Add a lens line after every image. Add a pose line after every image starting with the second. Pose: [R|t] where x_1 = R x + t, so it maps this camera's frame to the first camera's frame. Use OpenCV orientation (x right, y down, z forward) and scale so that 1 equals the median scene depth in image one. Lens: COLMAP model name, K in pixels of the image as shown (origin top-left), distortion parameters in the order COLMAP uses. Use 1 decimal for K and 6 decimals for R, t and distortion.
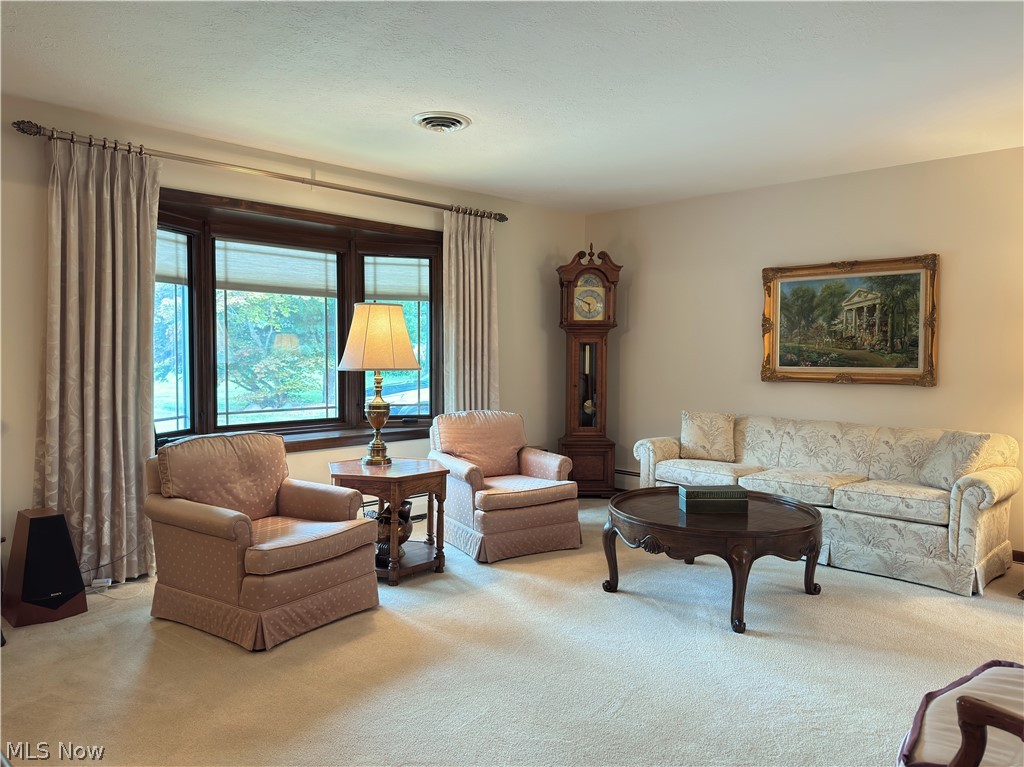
lens RADIAL K [[734.6, 0, 512.0], [0, 734.6, 383.5], [0, 0, 1]] dist [0.112452, -0.176675]
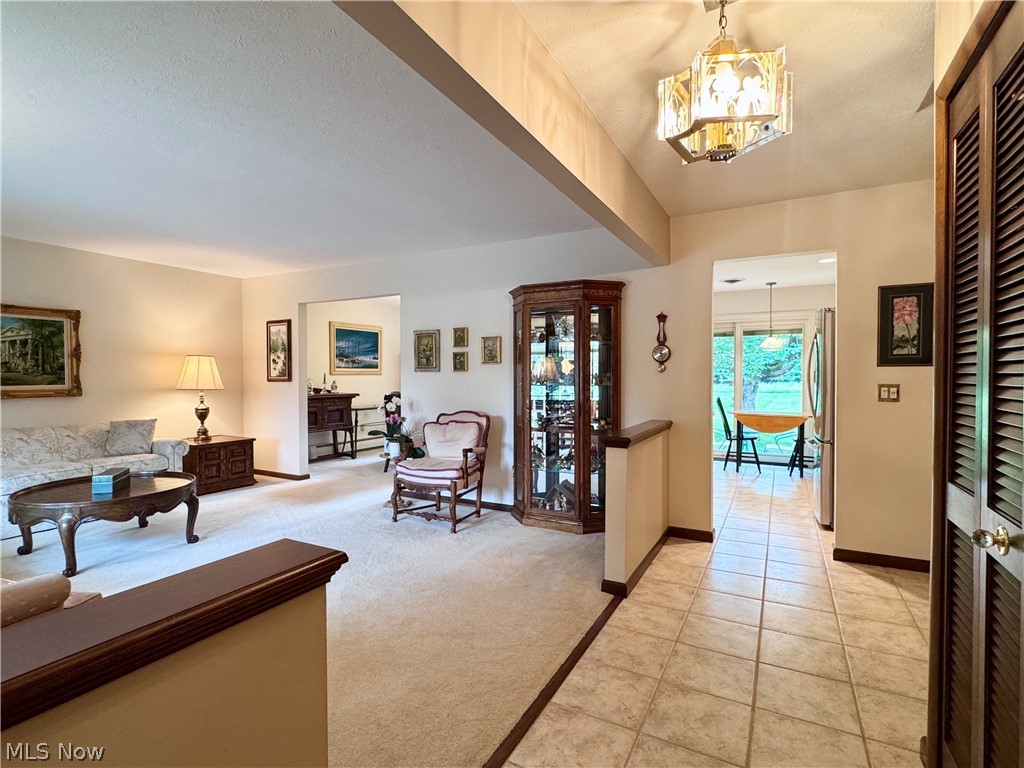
lens RADIAL K [[504.5, 0, 512.0], [0, 504.5, 384.0], [0, 0, 1]] dist [-0.014962, 0.006904]
pose [[-0.280944, -0.021071, 0.959493, -0.670884], [0.043848, 0.998433, 0.034765, -0.018101], [-0.958722, 0.051839, -0.279580, 0.433557]]
